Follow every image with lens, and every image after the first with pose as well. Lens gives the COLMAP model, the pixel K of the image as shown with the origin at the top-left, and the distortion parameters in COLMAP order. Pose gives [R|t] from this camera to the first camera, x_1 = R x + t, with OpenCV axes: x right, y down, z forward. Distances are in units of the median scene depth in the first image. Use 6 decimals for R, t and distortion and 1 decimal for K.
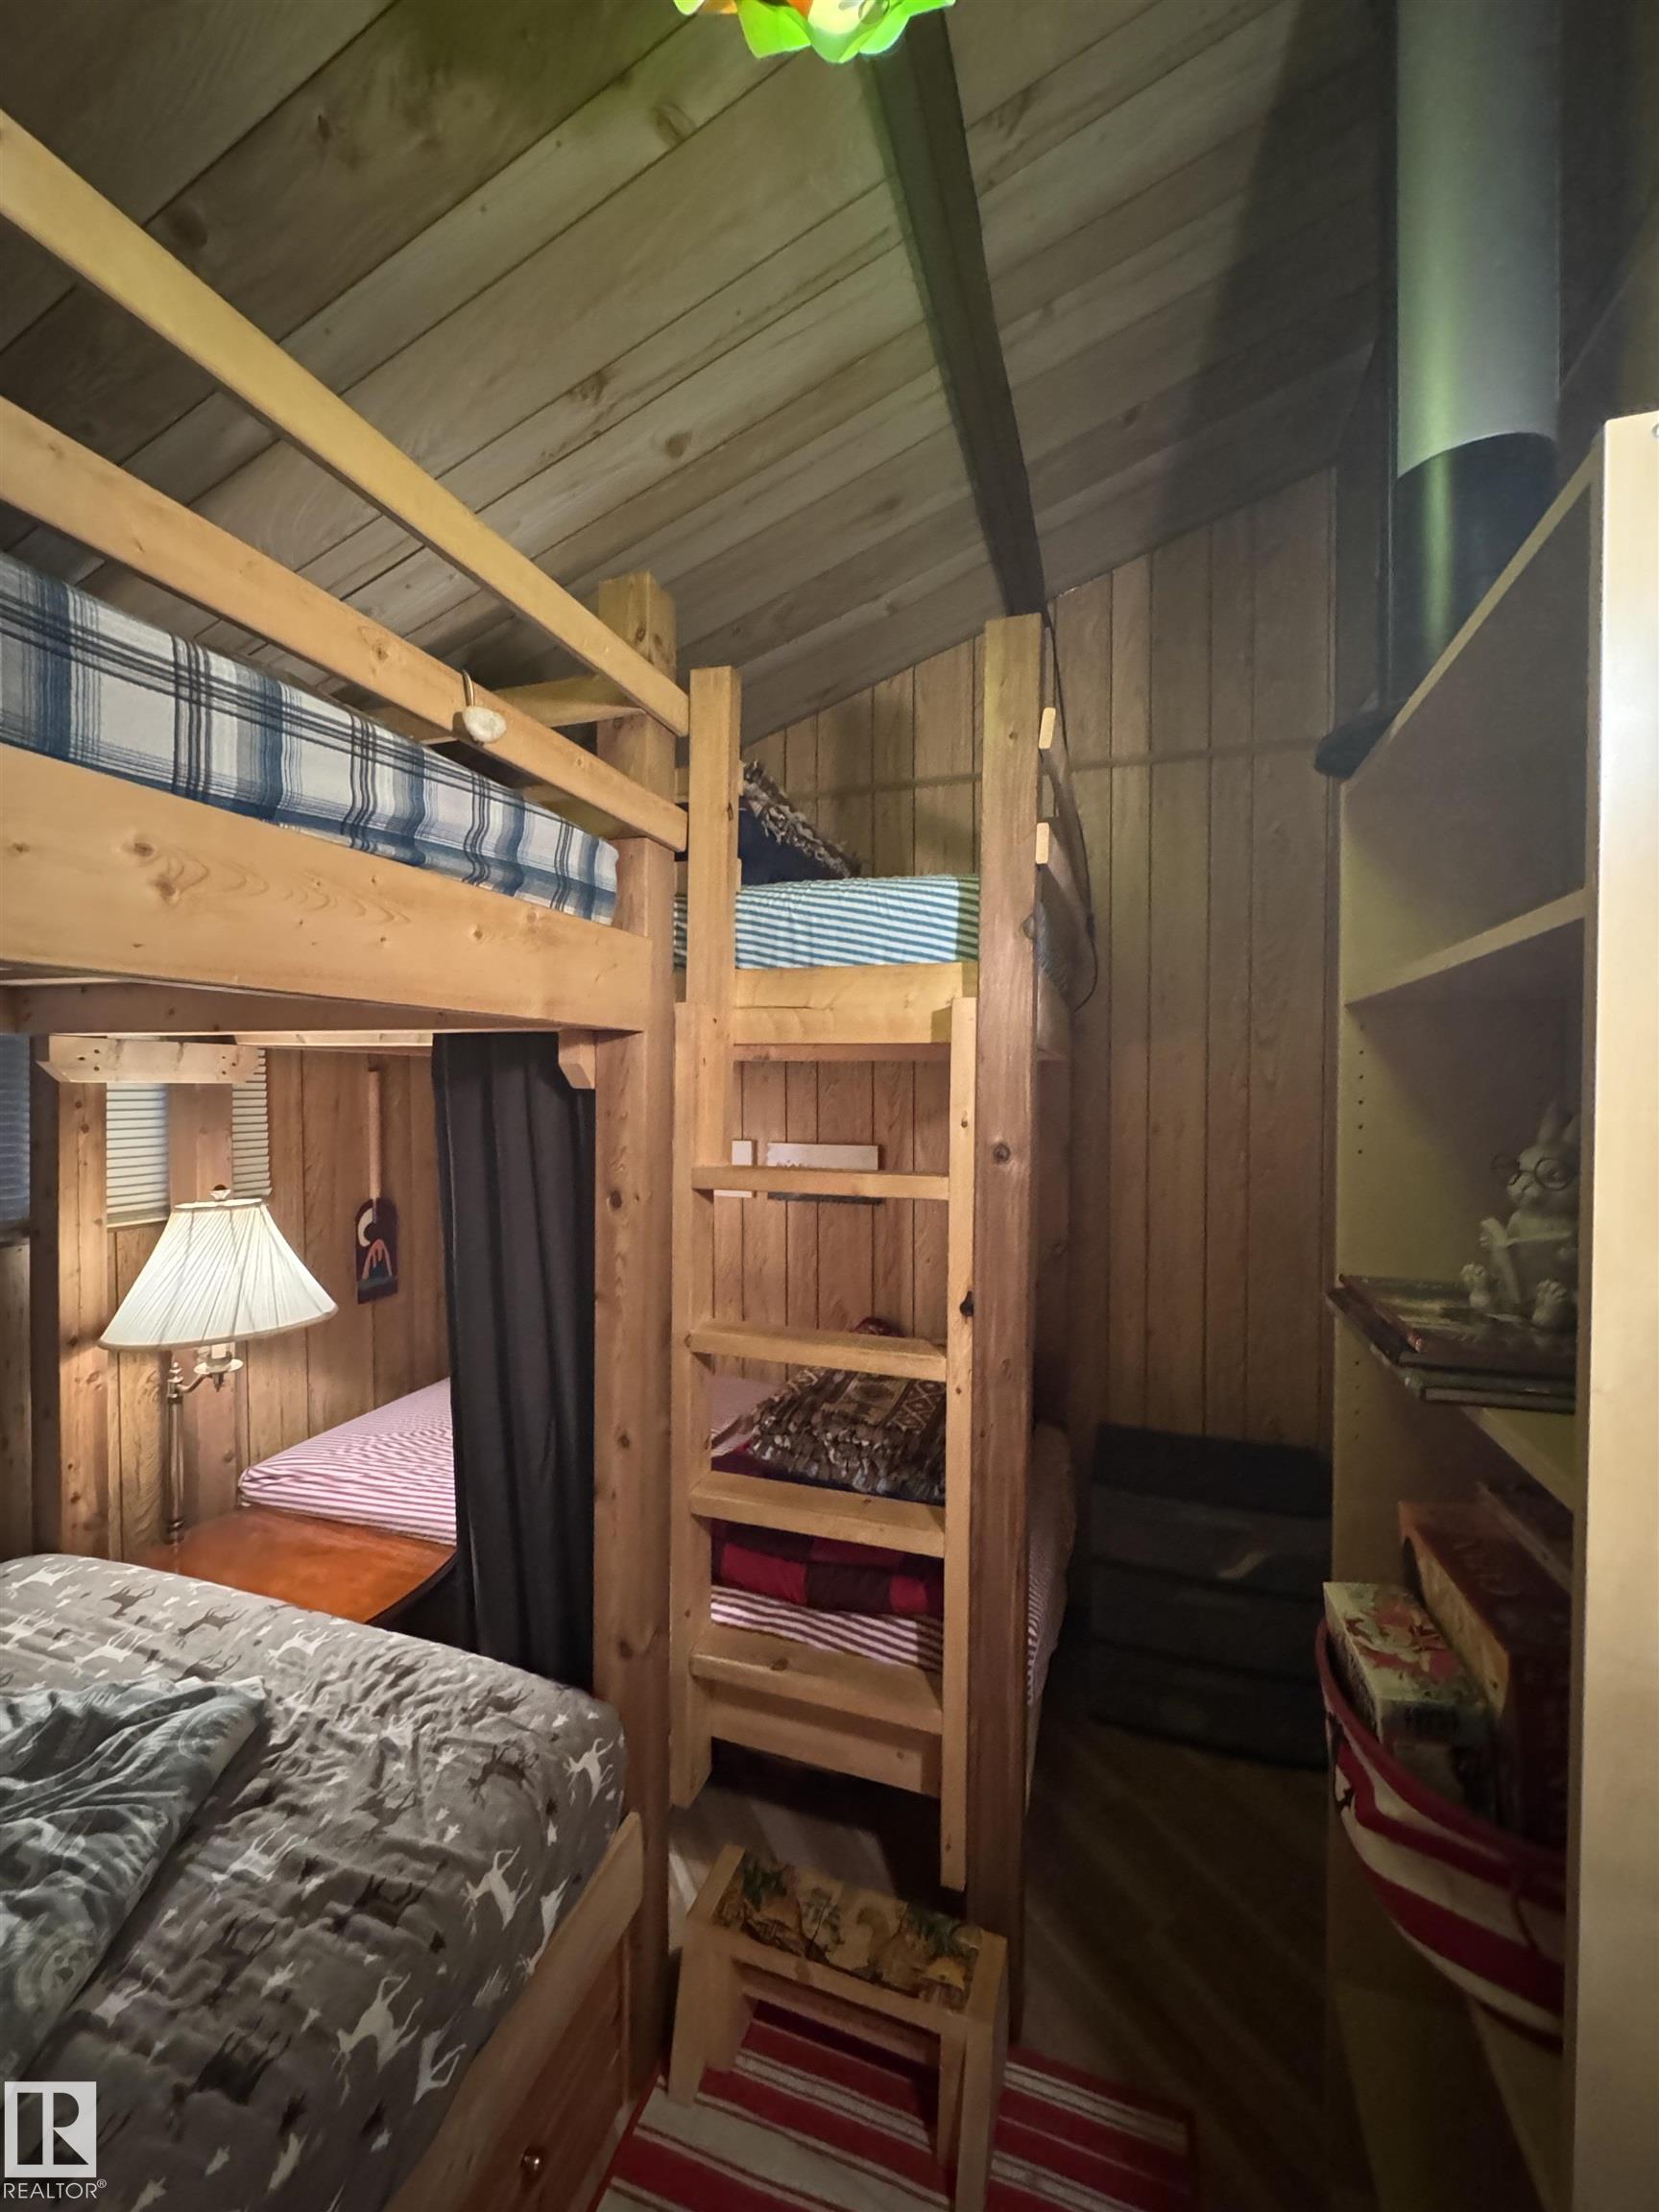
lens RADIAL K [[888.1, 0, 834.1], [0, 888.1, 1103.7], [0, 0, 1]] dist [-0.001491, -0.000212]
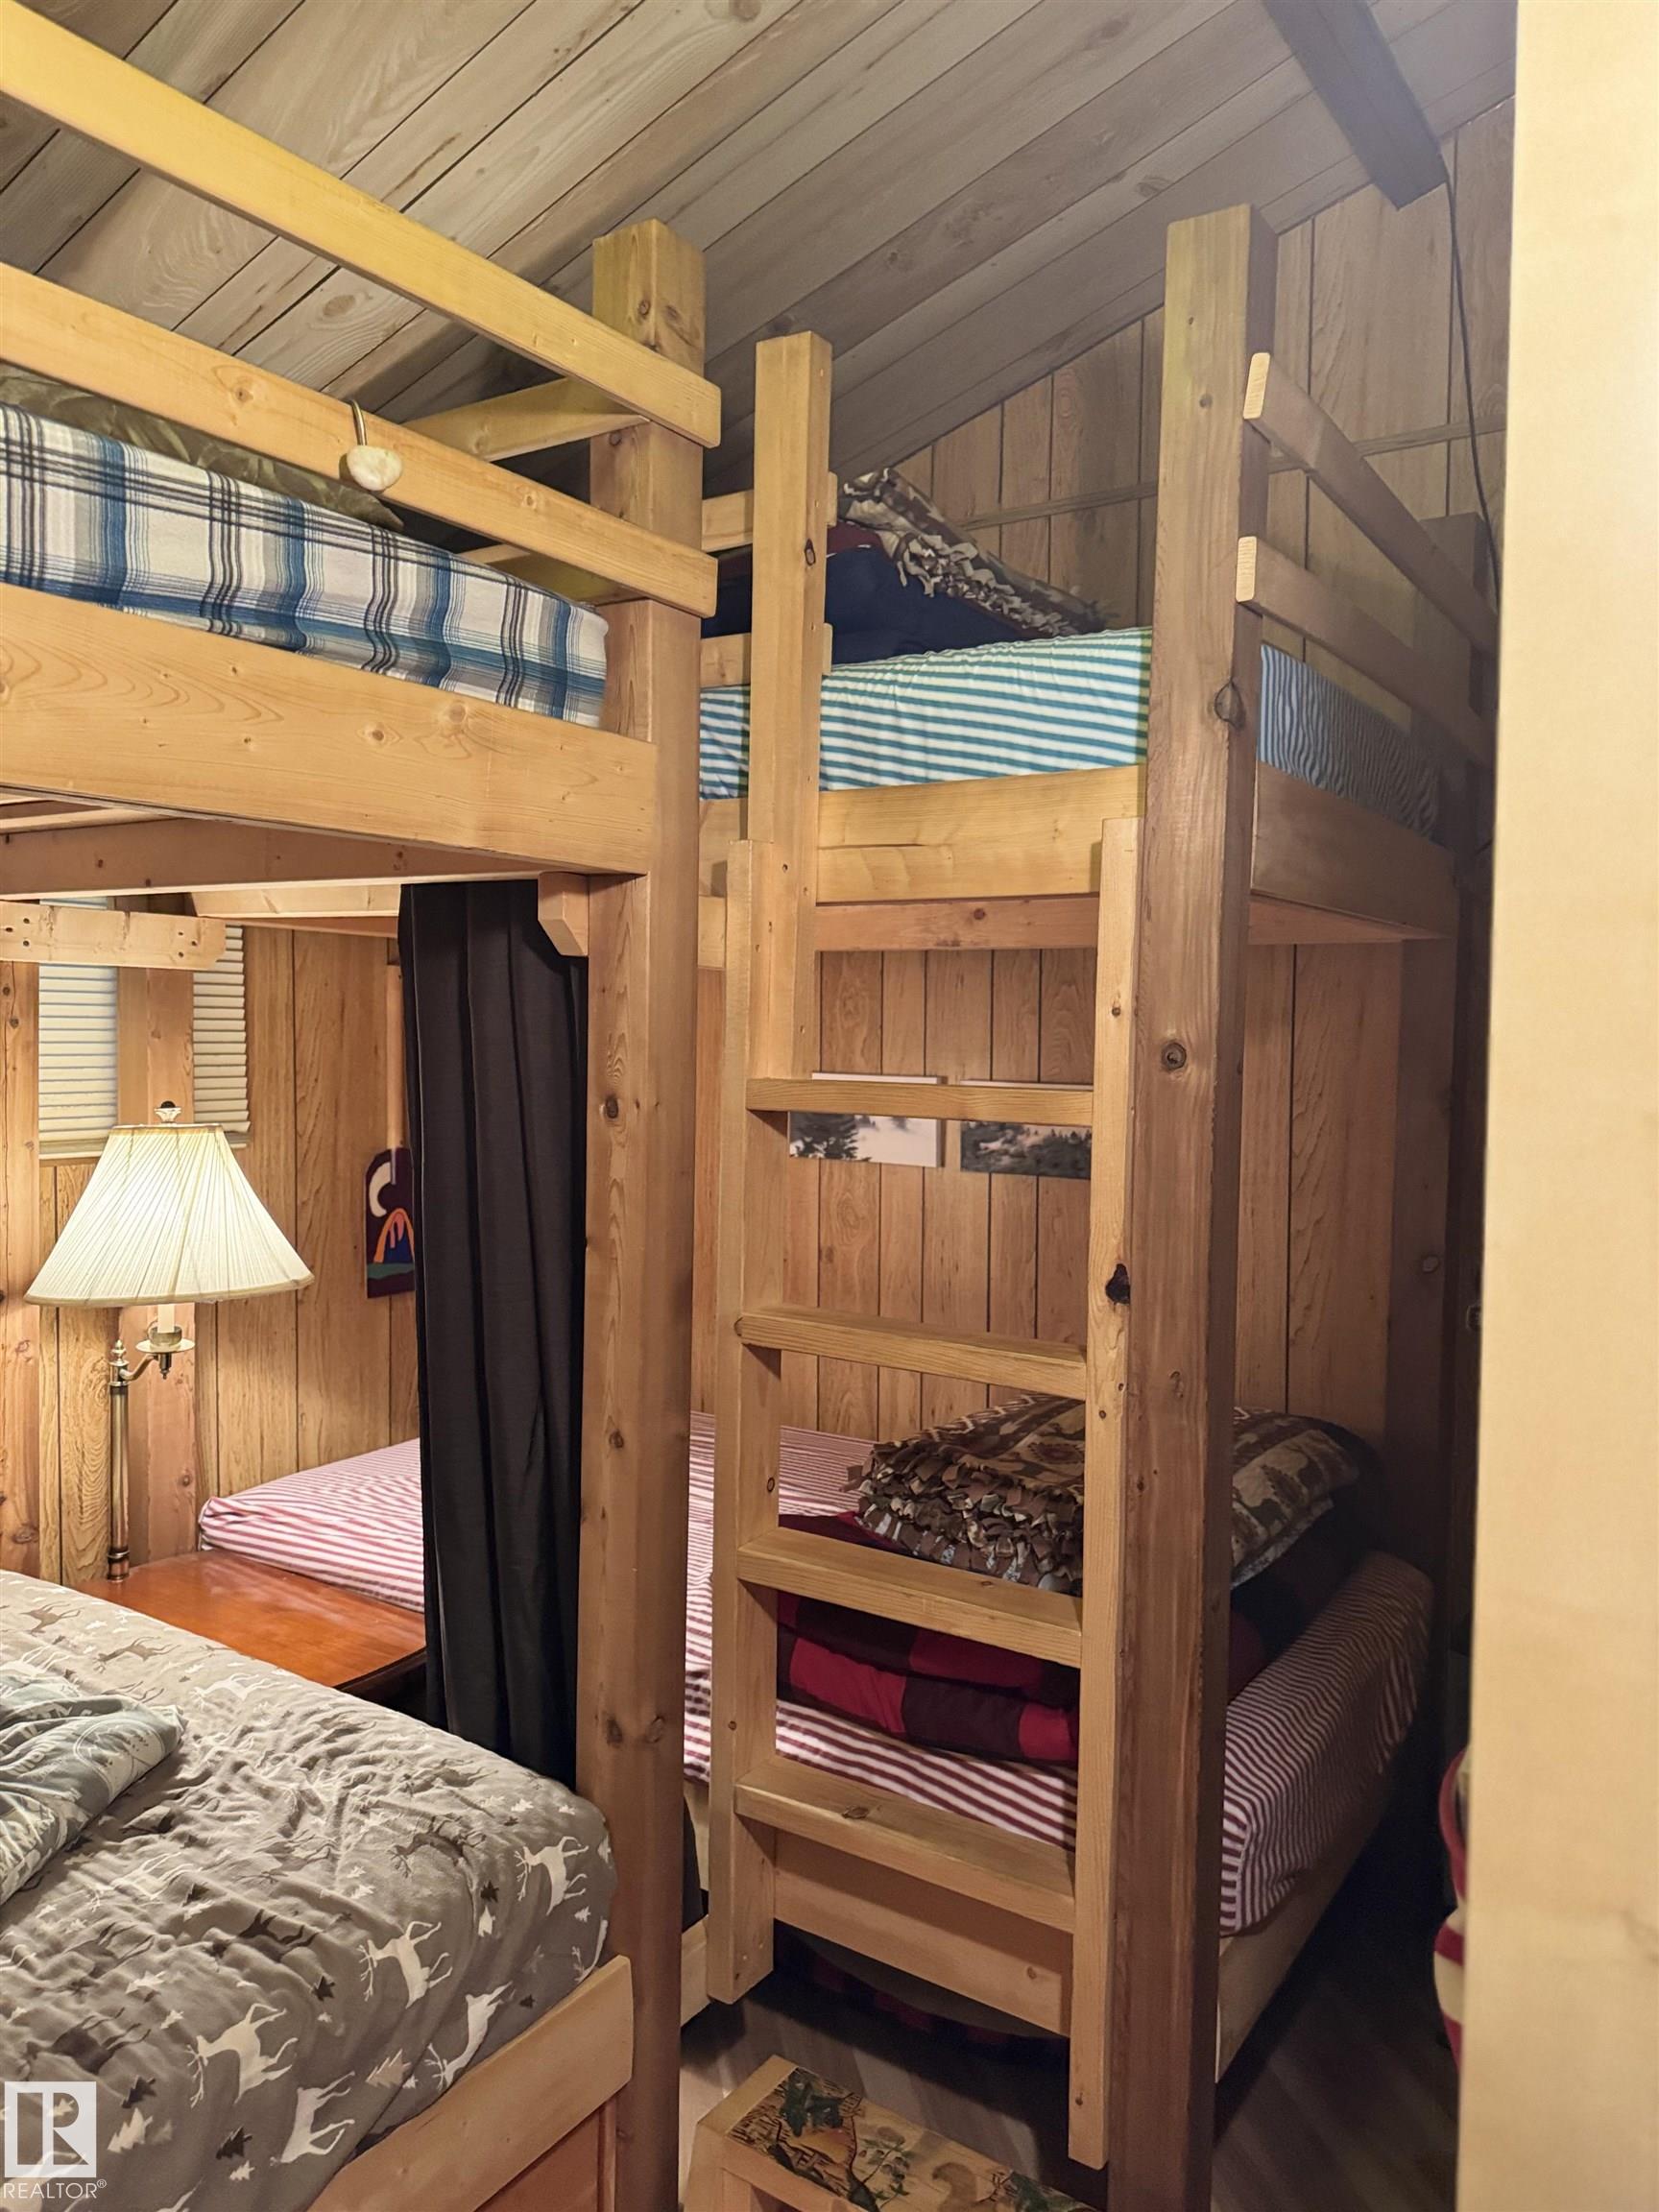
lens RADIAL K [[1562.4, 0, 839.1], [0, 1562.4, 1101.7], [0, 0, 1]] dist [0.102683, -0.151876]
pose [[0.966304, 0.021035, -0.256544, 0.251559], [-0.015102, 0.999572, 0.025074, 0.065021], [0.256962, -0.020355, 0.966207, -0.183218]]
